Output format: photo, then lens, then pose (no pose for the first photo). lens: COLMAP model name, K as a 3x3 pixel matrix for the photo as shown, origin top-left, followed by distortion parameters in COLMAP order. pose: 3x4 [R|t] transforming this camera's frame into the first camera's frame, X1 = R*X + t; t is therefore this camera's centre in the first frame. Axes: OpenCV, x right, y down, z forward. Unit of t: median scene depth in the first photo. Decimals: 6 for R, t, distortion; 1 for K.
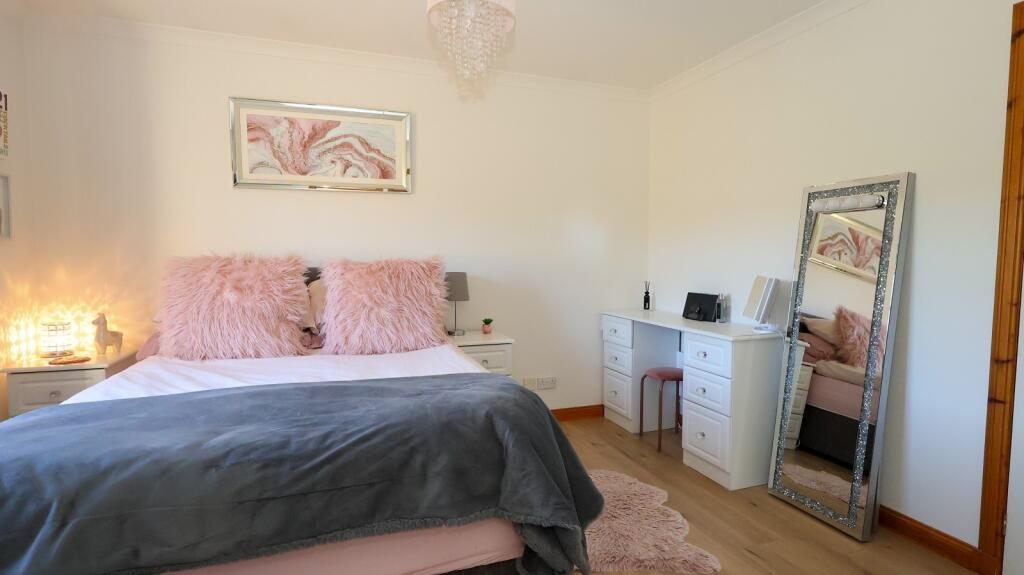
lens RADIAL K [[494.0, 0, 511.6], [0, 494.0, 290.6], [0, 0, 1]] dist [-0.003146, -0.000571]
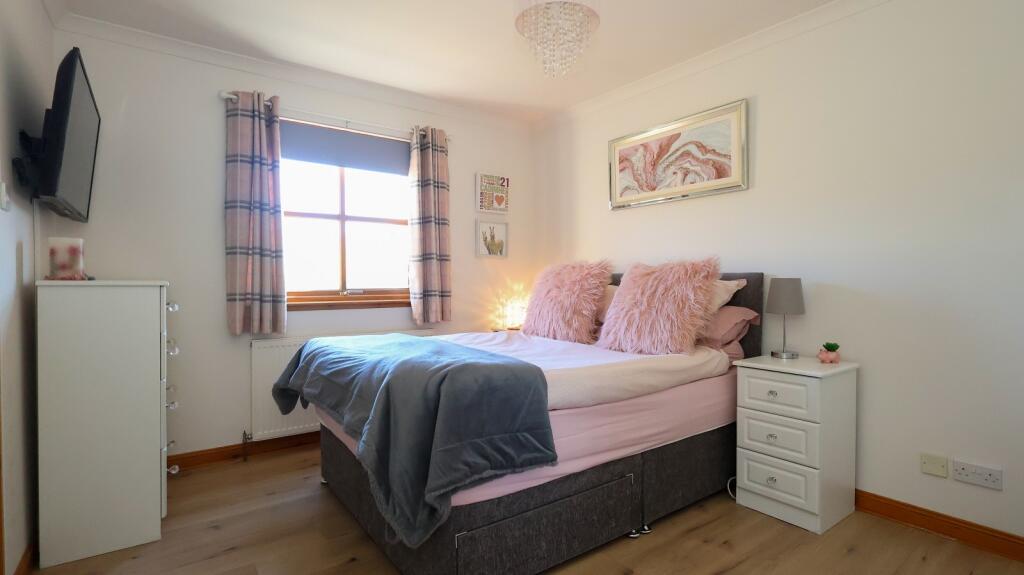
lens RADIAL K [[494.0, 0, 513.1], [0, 494.0, 285.3], [0, 0, 1]] dist [-0.003146, -0.000571]
pose [[0.293492, 0.009286, -0.955916, 0.547141], [-0.060561, 0.998125, -0.008898, 0.008328], [0.954041, 0.060503, 0.293504, 0.379103]]
